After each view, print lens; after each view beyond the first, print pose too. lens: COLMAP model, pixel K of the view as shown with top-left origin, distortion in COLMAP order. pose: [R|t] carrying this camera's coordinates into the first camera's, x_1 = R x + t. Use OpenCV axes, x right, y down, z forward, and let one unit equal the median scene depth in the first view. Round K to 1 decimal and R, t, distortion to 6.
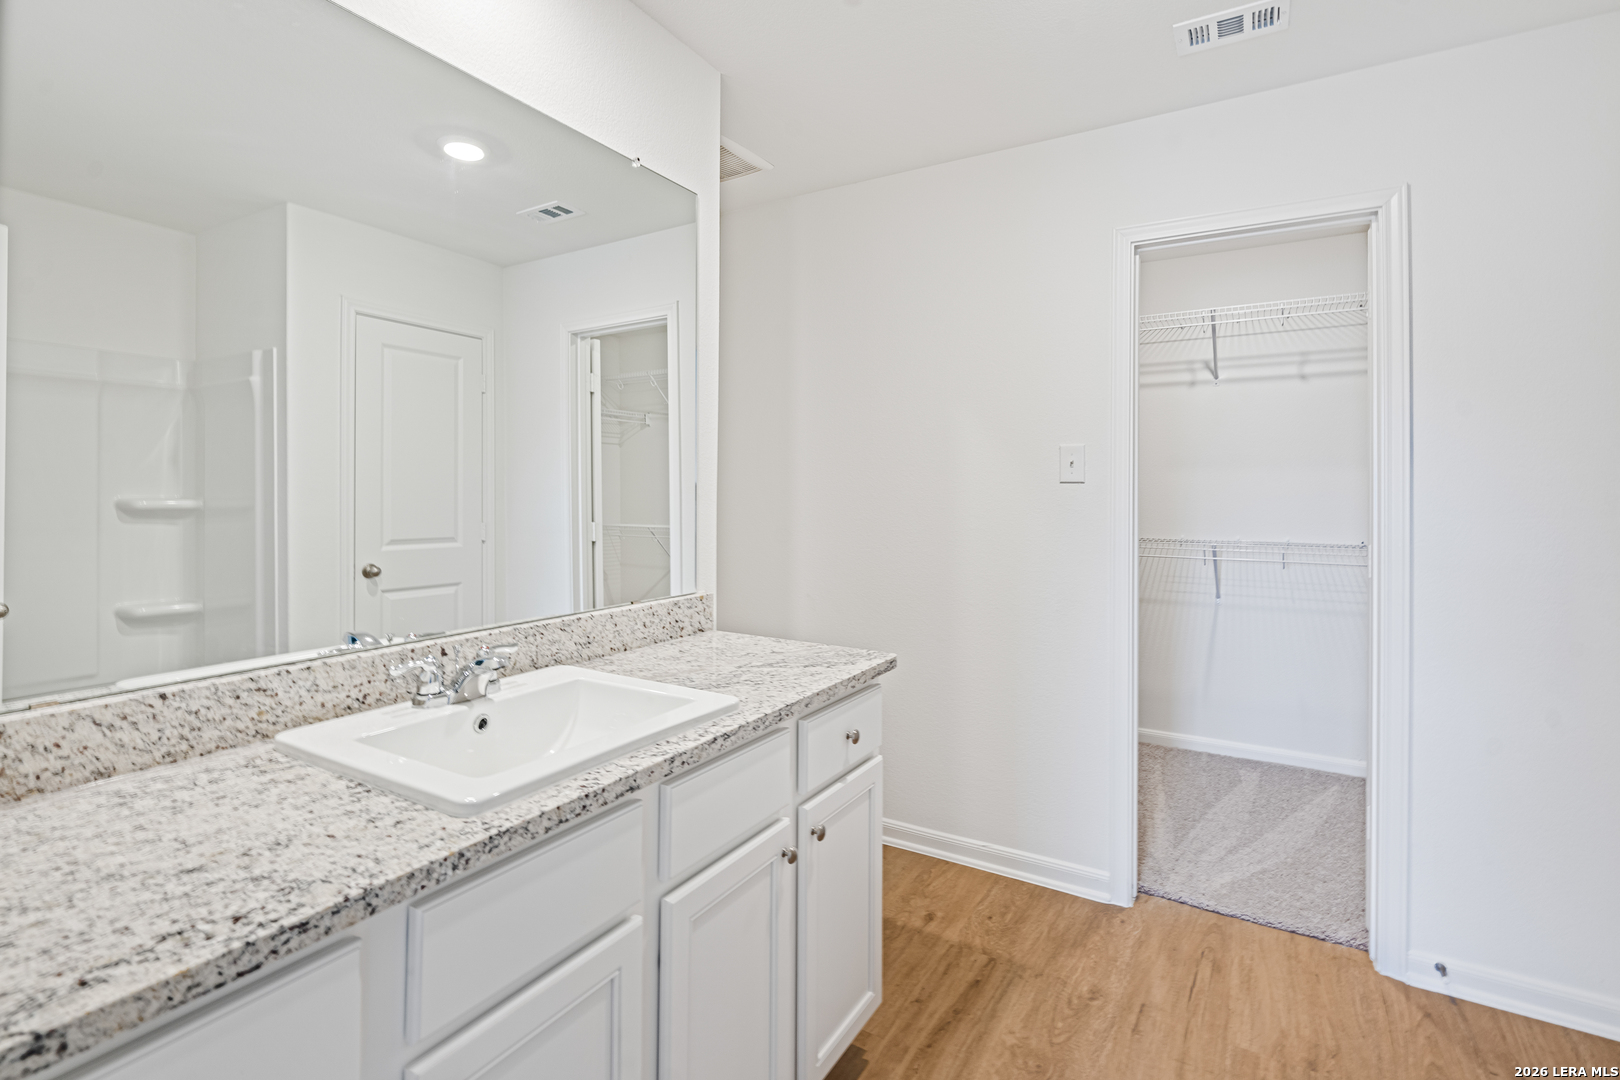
lens RADIAL K [[754.8, 0, 810.8], [0, 754.8, 497.4], [0, 0, 1]] dist [0.001508, 0.000336]
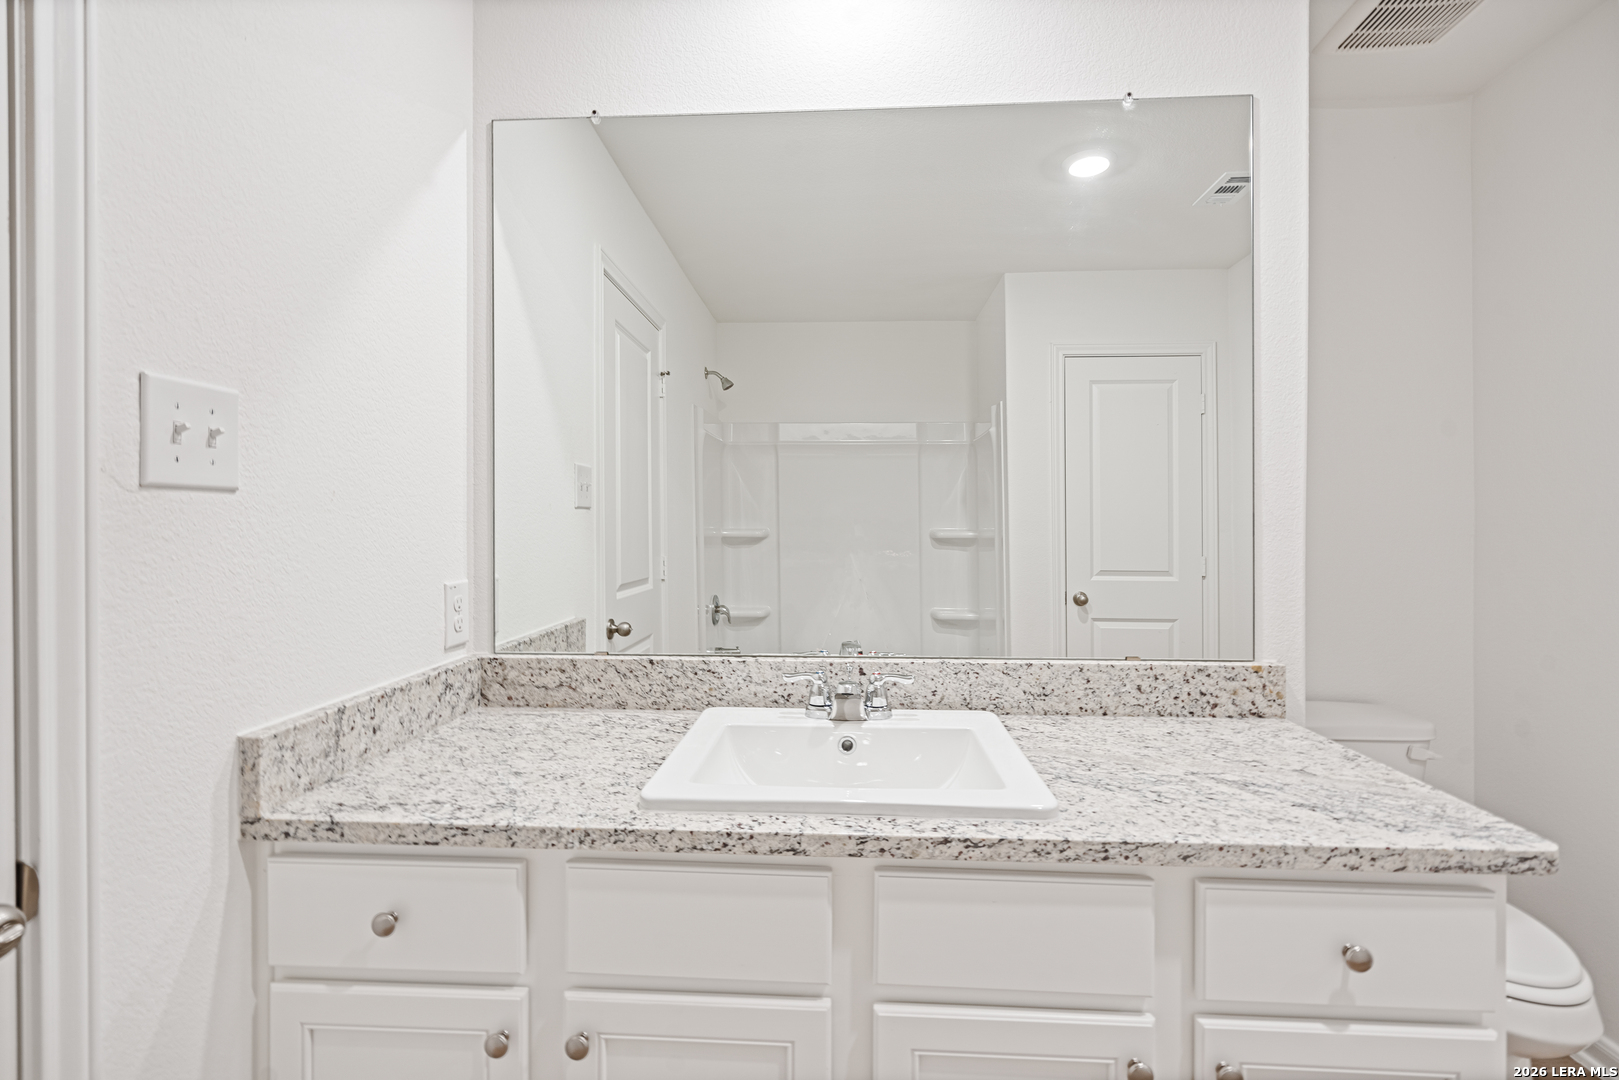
lens RADIAL K [[739.7, 0, 805.5], [0, 739.7, 544.3], [0, 0, 1]] dist [-0.001967, 0.000576]
pose [[0.460085, 0.017709, -0.887698, 0.461540], [-0.002627, 0.999824, 0.018584, 0.010130], [0.887871, -0.006218, 0.460051, 0.536011]]
